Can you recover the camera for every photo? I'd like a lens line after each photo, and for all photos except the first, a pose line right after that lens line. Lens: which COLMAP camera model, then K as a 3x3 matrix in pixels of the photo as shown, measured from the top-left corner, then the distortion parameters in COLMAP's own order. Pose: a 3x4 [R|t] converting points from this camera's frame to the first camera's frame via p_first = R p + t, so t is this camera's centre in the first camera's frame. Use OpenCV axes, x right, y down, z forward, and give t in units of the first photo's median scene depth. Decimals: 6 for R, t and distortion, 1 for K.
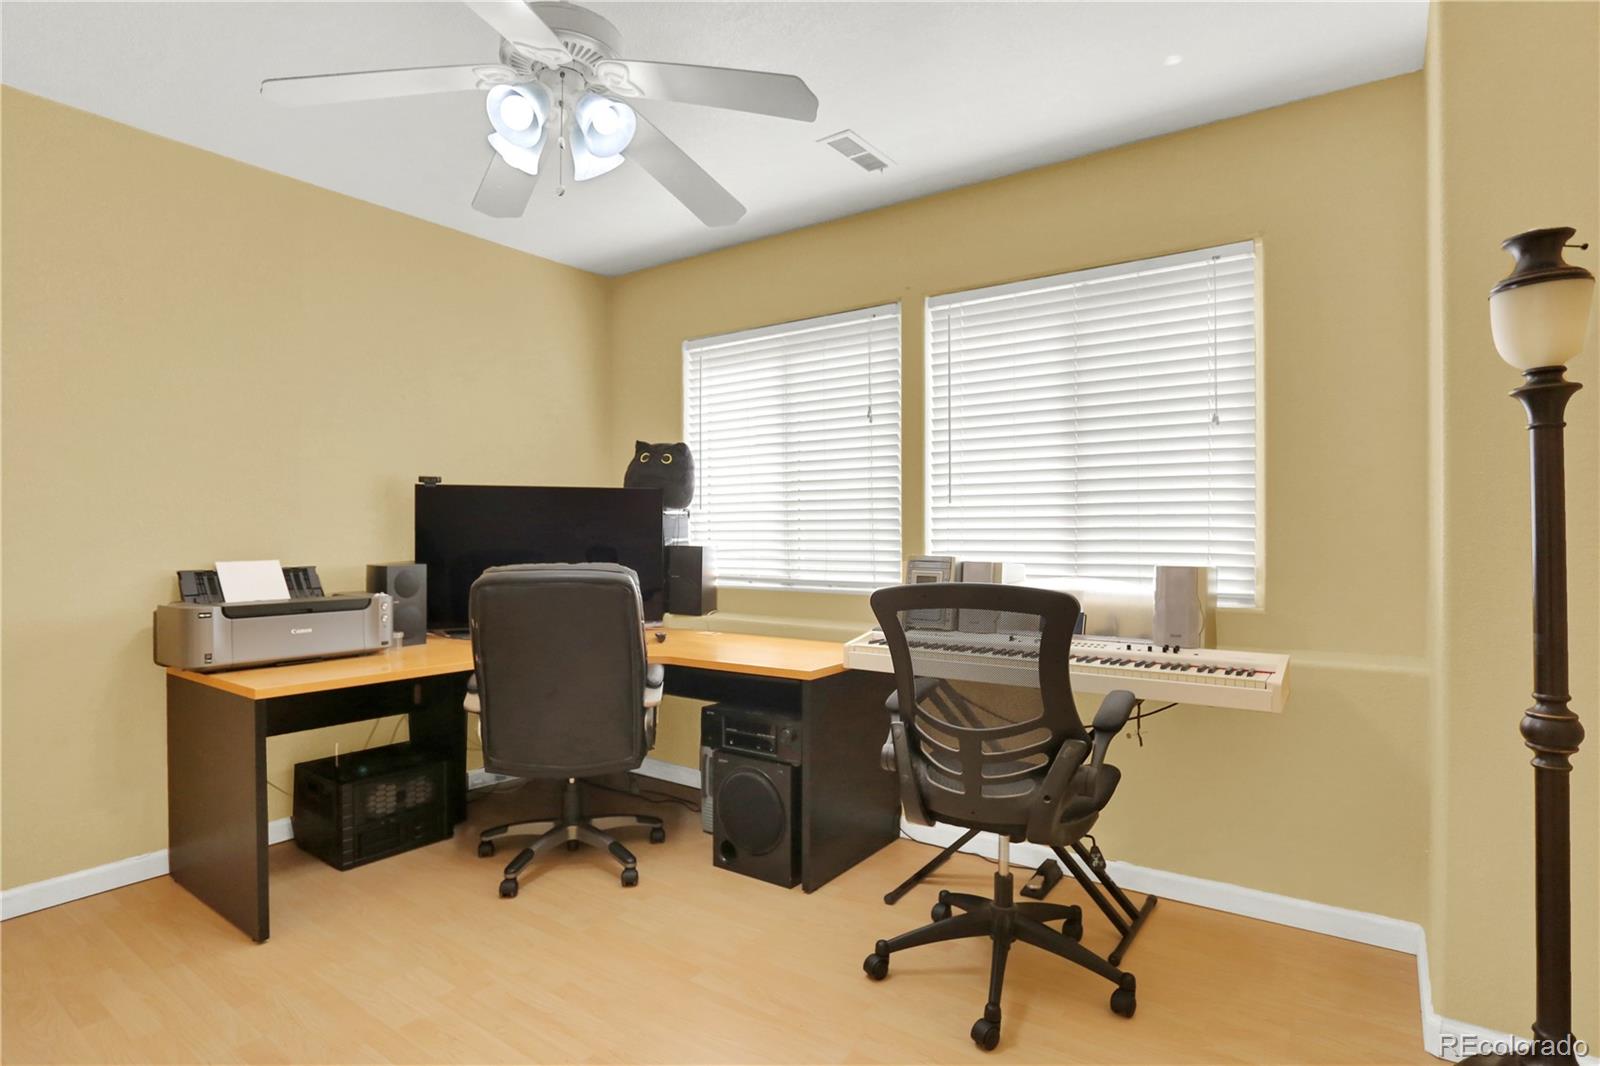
lens RADIAL K [[813.3, 0, 786.3], [0, 813.3, 534.4], [0, 0, 1]] dist [-0.034348, 0.009938]
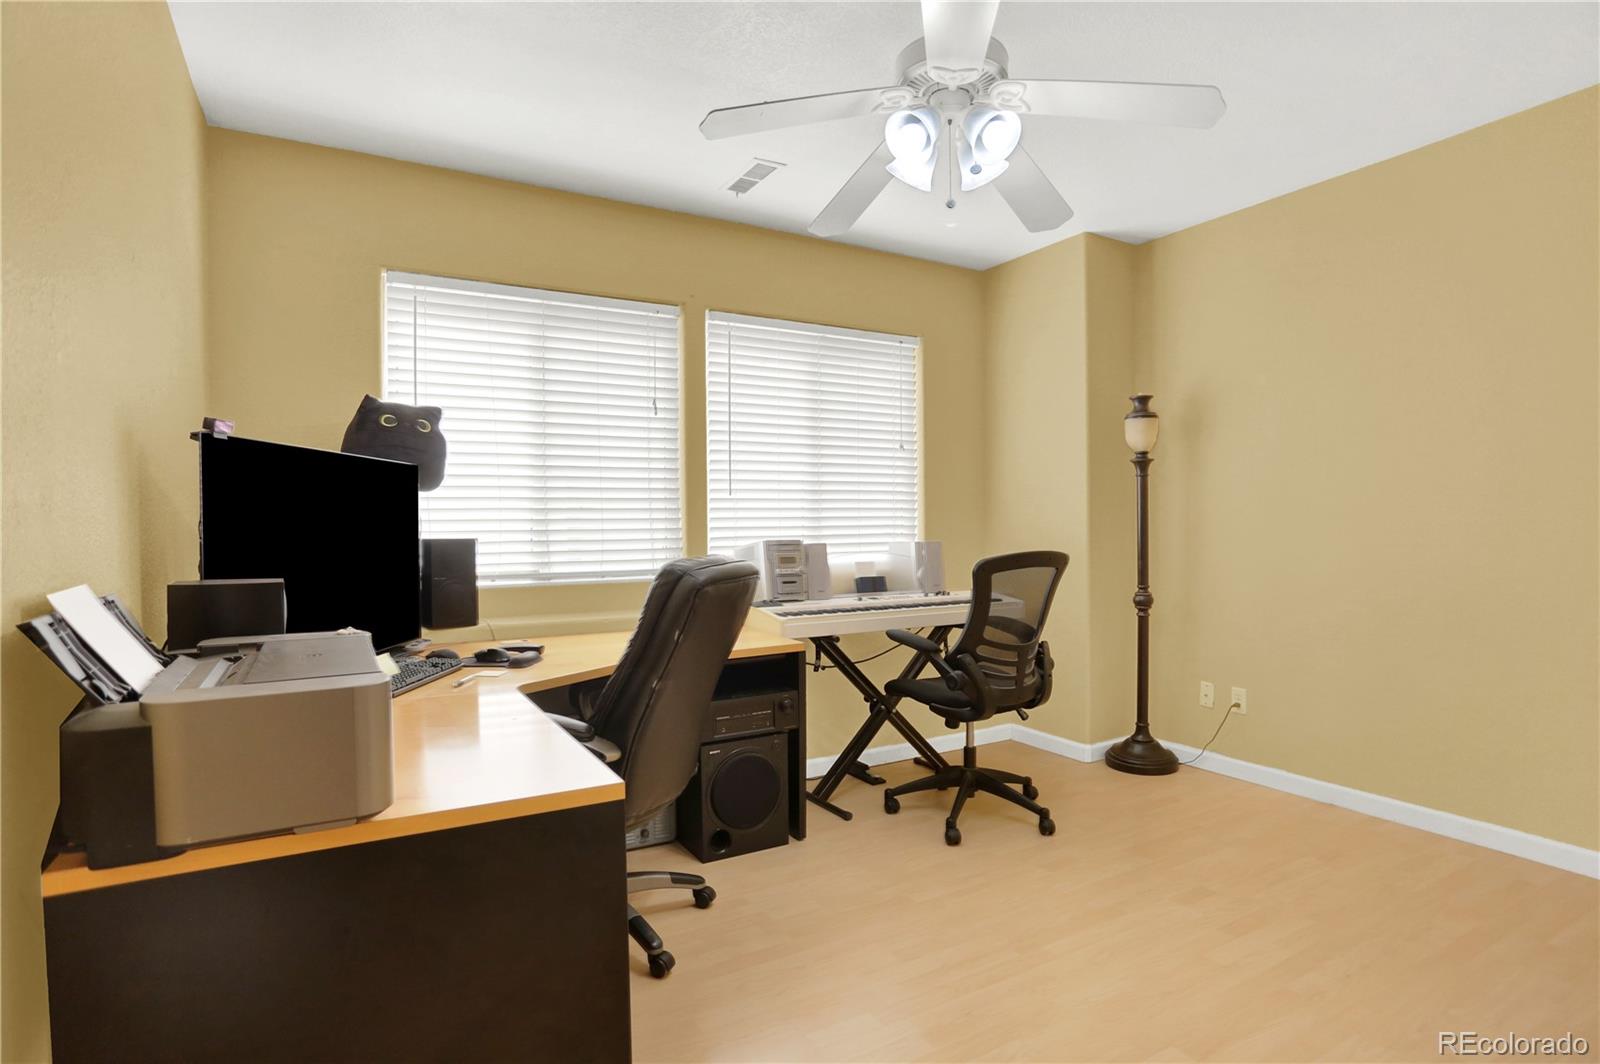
lens RADIAL K [[813.3, 0, 793.1], [0, 813.3, 528.2], [0, 0, 1]] dist [-0.034348, 0.009938]
pose [[0.433546, -0.014624, 0.901013, -0.802011], [0.006036, 0.999893, 0.013325, -0.006435], [-0.901111, -0.000338, 0.433588, 0.419360]]
